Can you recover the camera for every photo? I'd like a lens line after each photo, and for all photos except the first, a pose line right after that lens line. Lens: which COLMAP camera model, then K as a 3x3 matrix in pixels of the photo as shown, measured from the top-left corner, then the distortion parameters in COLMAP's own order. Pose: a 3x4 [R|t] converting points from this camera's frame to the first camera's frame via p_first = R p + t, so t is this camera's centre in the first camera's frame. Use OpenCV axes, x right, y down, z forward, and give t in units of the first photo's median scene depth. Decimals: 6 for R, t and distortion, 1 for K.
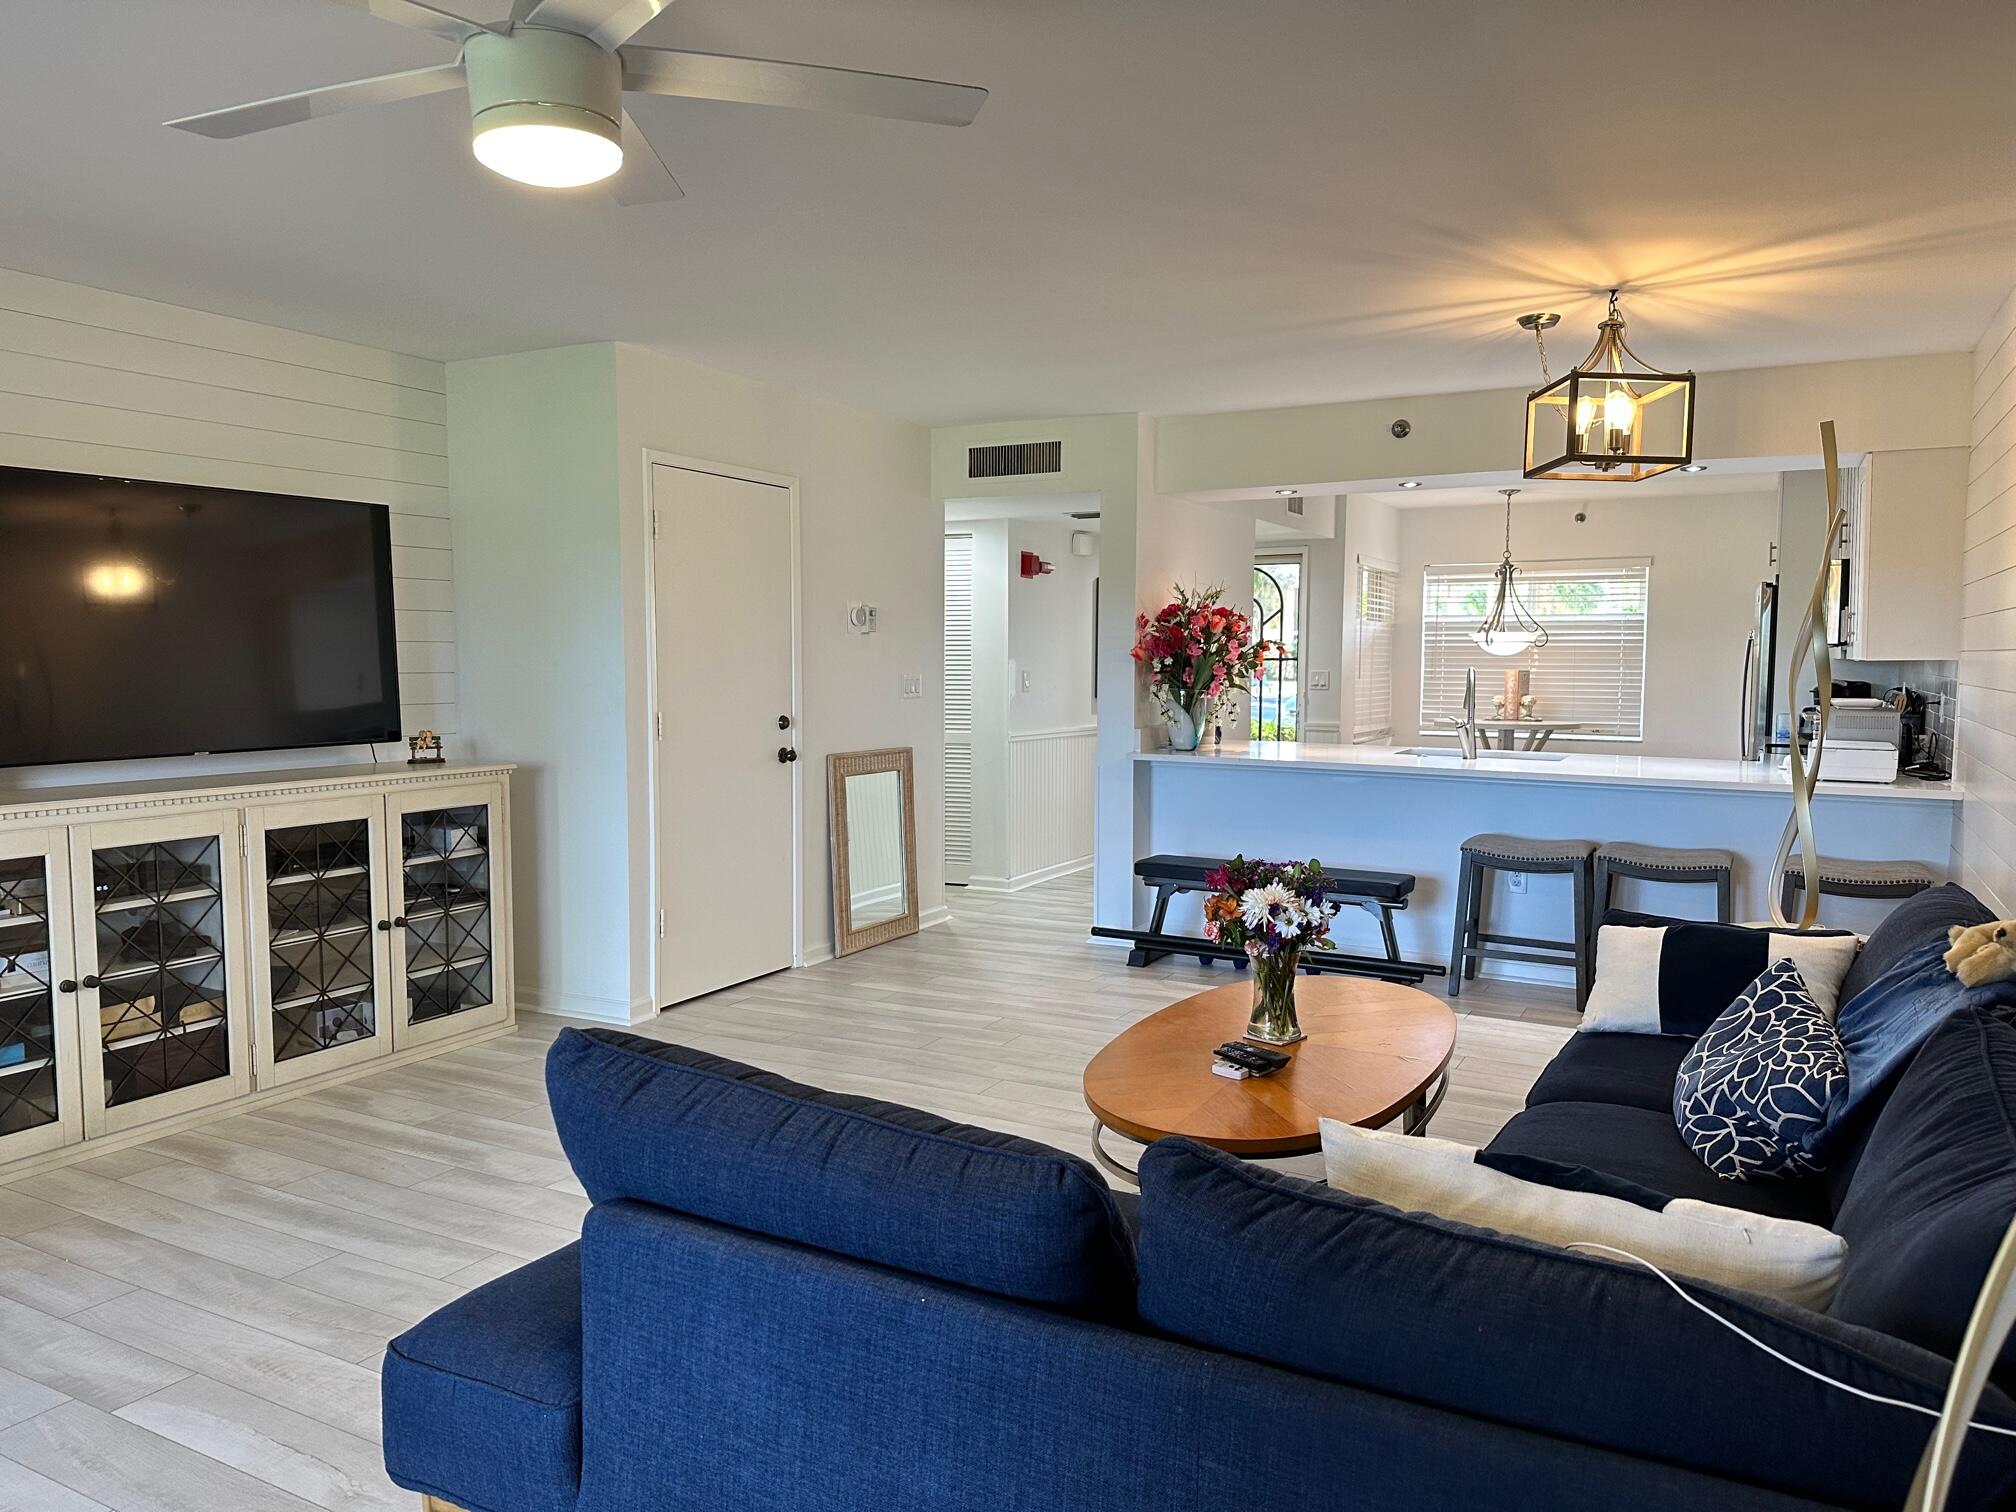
lens RADIAL K [[1392.7, 0, 1008.0], [0, 1392.7, 756.0], [0, 0, 1]] dist [0.143941, -0.263036]
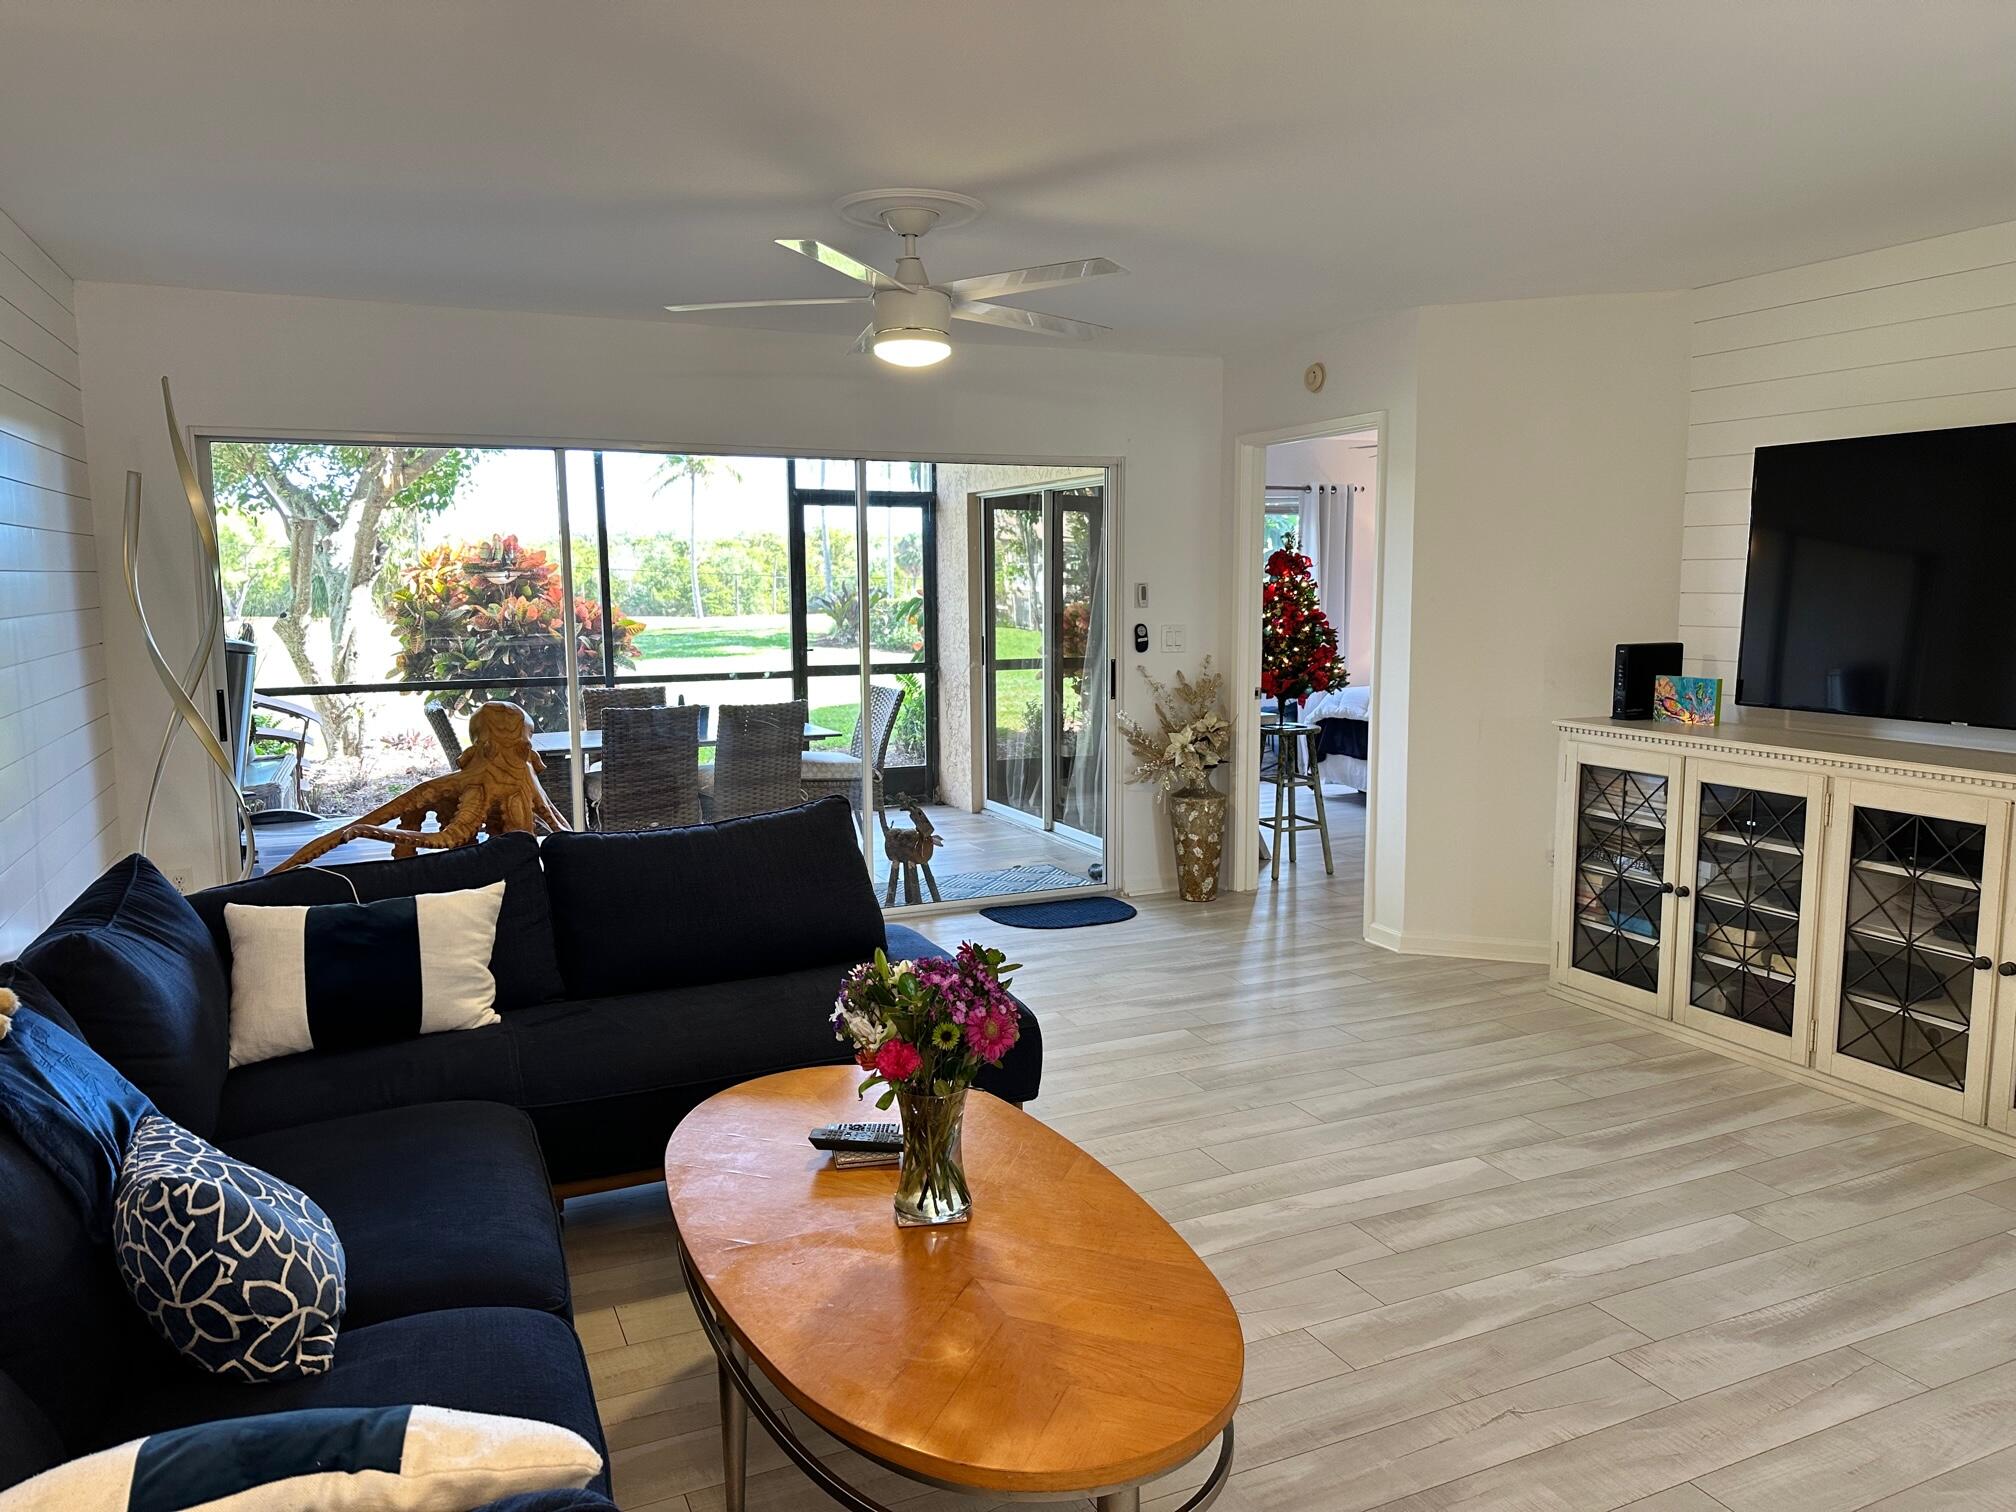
lens RADIAL K [[1386.6, 0, 1006.2], [0, 1386.6, 733.3], [0, 0, 1]] dist [0.150058, -0.256439]
pose [[-0.599566, 0.089996, -0.795249, 0.362470], [-0.055372, 0.986612, 0.153398, -0.070263], [0.798408, 0.136007, -0.586556, 0.730487]]
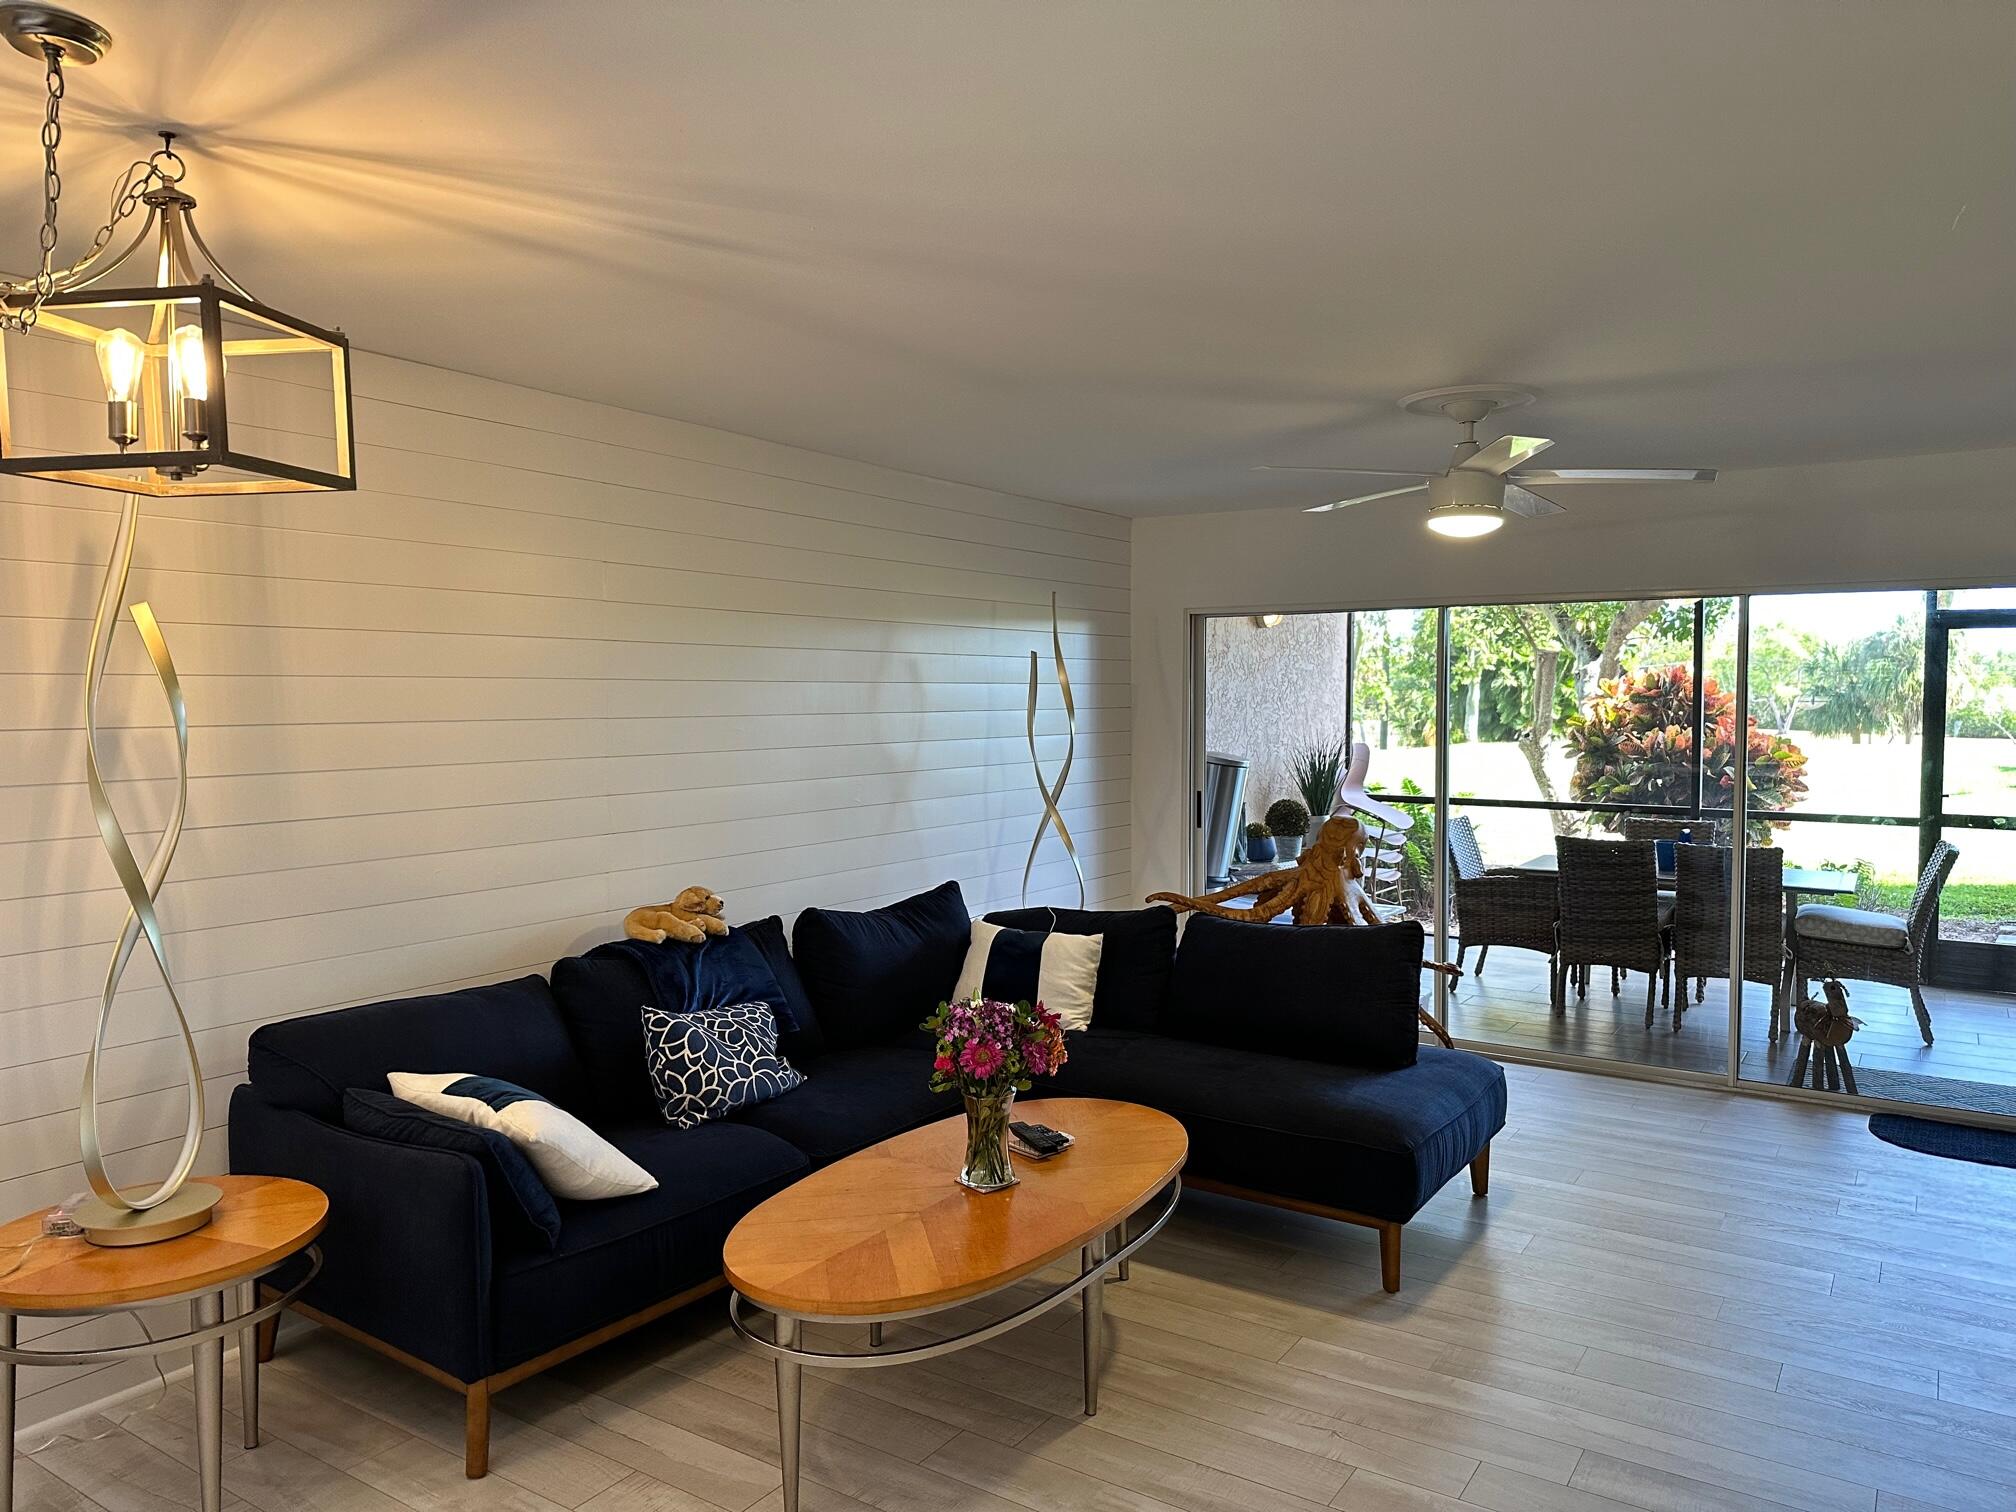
lens RADIAL K [[1391.4, 0, 1000.8], [0, 1391.4, 732.6], [0, 0, 1]] dist [0.142136, -0.255128]
pose [[-0.995843, -0.006072, 0.090887, 0.051118], [0.003330, 0.994682, 0.102938, -0.108041], [-0.091028, 0.102812, -0.990527, 1.006610]]
